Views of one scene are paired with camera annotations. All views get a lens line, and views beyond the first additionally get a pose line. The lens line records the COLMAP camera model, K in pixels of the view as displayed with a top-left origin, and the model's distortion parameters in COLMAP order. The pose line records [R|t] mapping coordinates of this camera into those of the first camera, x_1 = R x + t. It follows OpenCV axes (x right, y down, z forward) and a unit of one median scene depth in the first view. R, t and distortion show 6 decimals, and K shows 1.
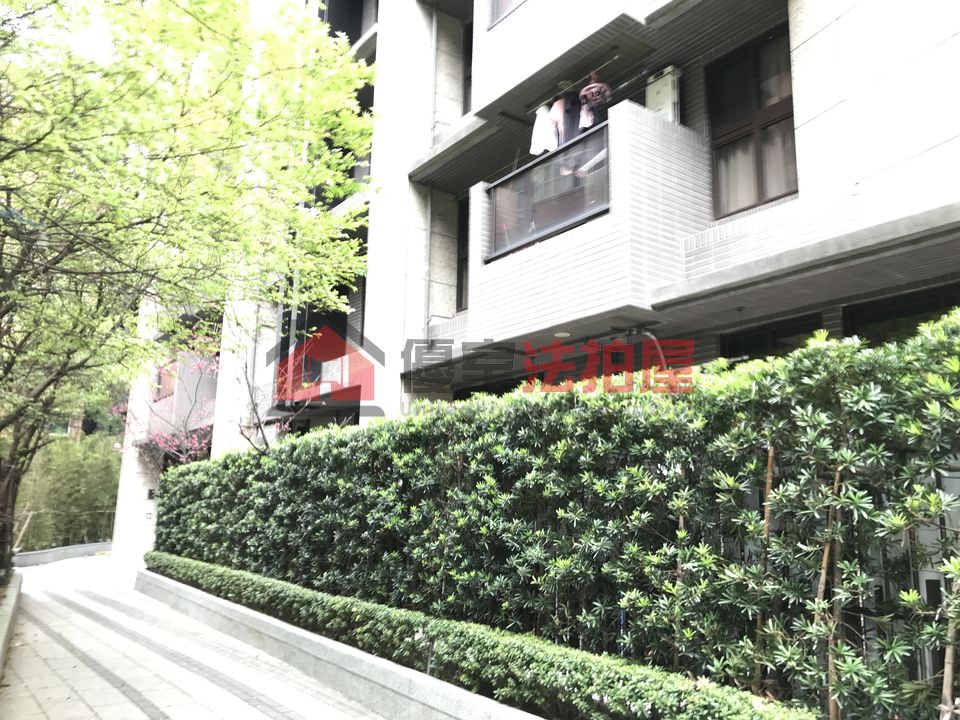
lens RADIAL K [[793.2, 0, 483.0], [0, 793.2, 360.8], [0, 0, 1]] dist [-0.016569, -0.007554]
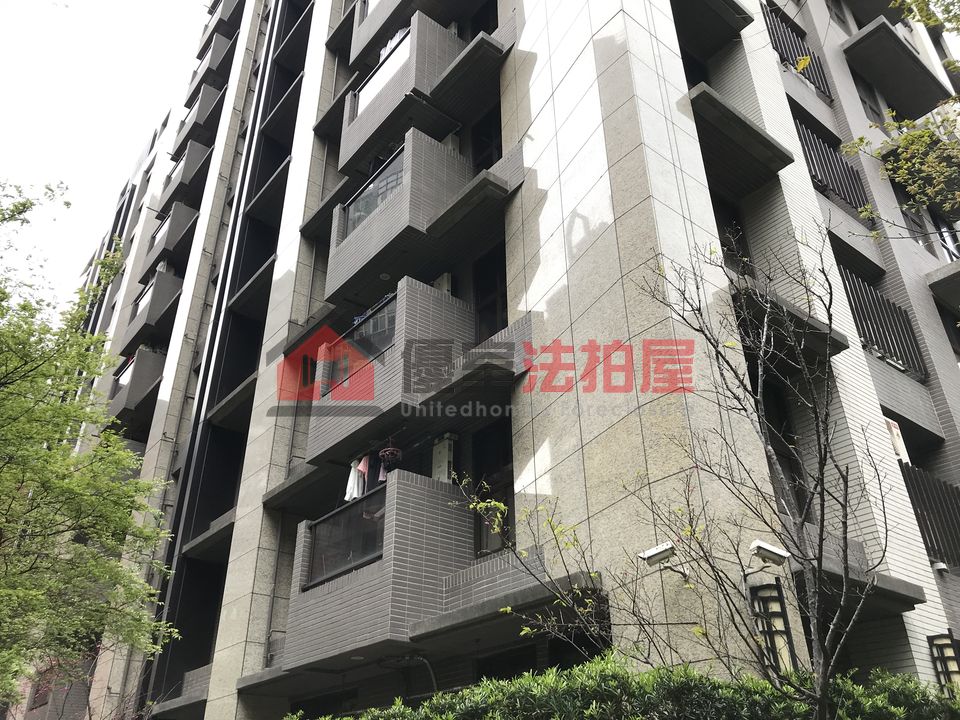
lens RADIAL K [[793.2, 0, 477.5], [0, 793.2, 356.8], [0, 0, 1]] dist [-0.016569, -0.007554]
pose [[0.998244, -0.000661, 0.059239, 0.207331], [0.020389, 0.942684, -0.333064, -0.058976], [-0.055623, 0.333687, 0.941042, -0.255961]]
